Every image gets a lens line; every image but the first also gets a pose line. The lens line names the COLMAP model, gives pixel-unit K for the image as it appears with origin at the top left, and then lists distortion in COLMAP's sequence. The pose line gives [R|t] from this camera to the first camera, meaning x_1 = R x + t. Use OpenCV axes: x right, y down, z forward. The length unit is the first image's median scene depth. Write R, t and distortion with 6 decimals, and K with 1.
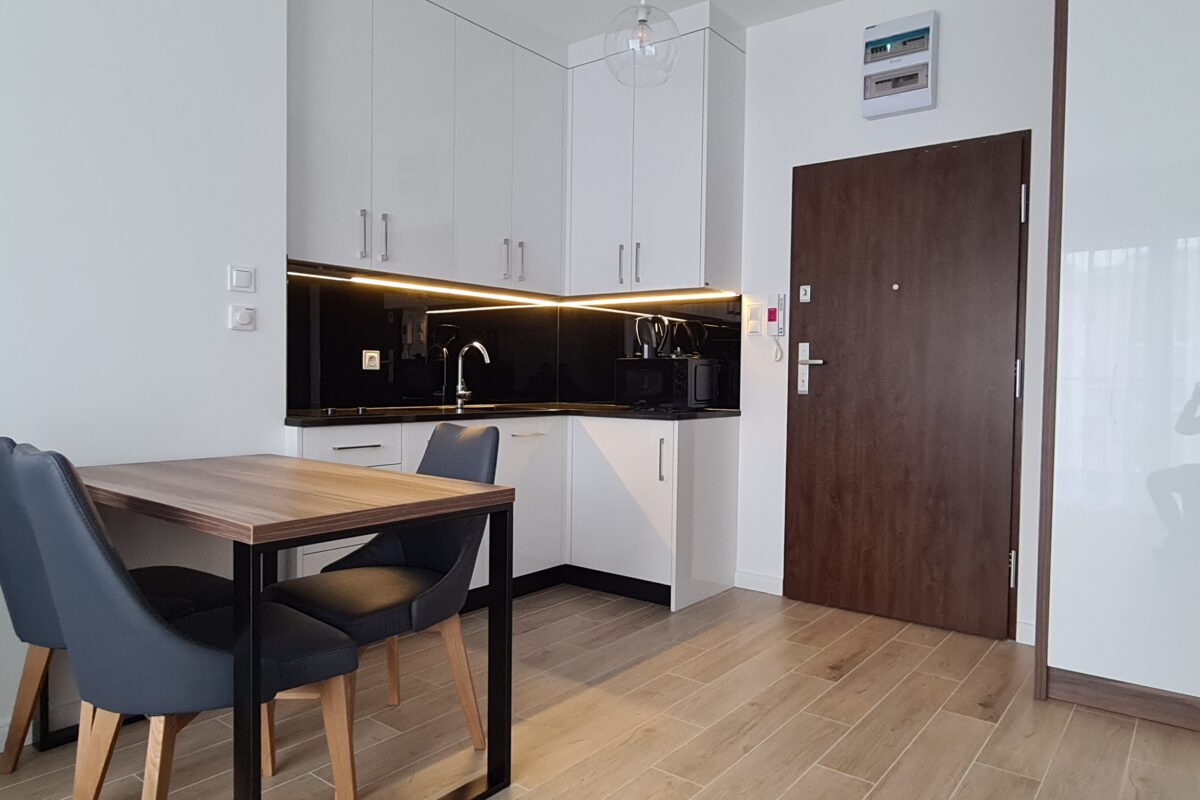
lens RADIAL K [[795.3, 0, 604.1], [0, 795.3, 389.0], [0, 0, 1]] dist [0.000069, 0.000303]
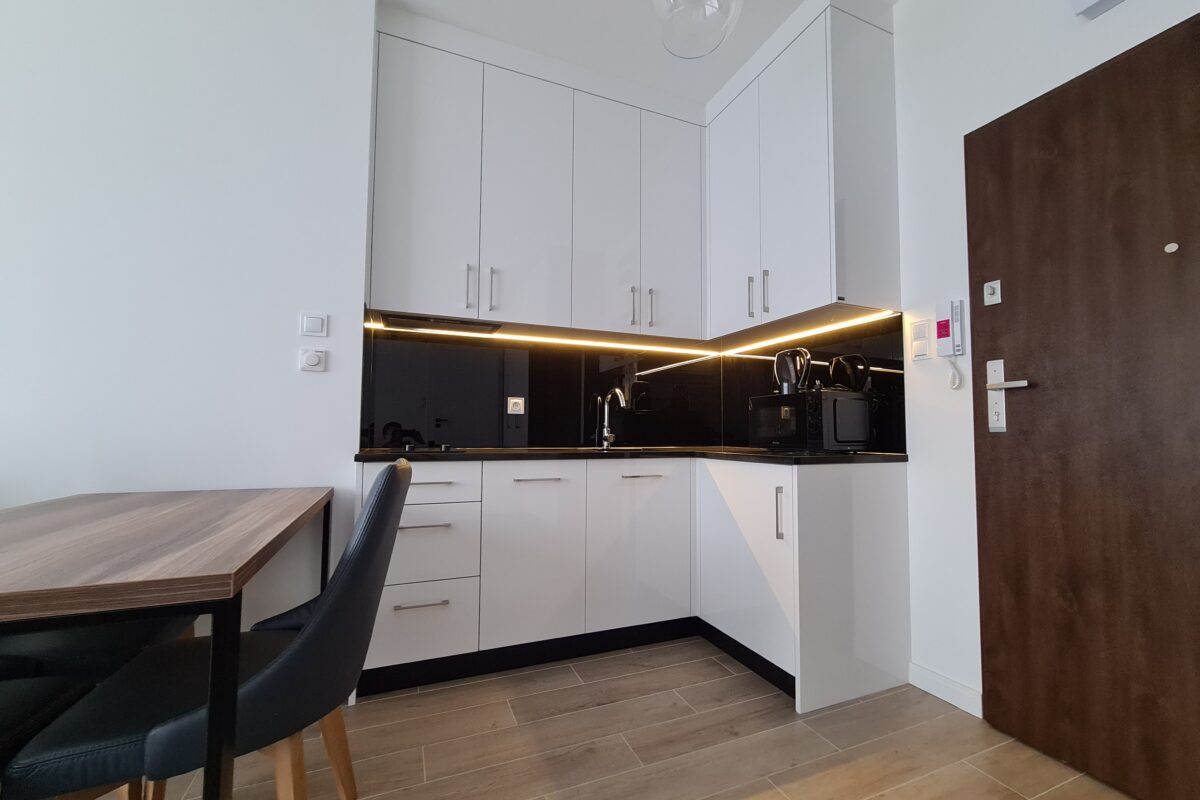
lens RADIAL K [[489.7, 0, 606.1], [0, 489.7, 402.9], [0, 0, 1]] dist [-0.000774, 0.000205]
pose [[0.870028, -0.039863, -0.491389, 0.159756], [-0.002151, 0.996409, -0.084641, 0.018264], [0.492998, 0.074697, 0.866818, 0.442944]]
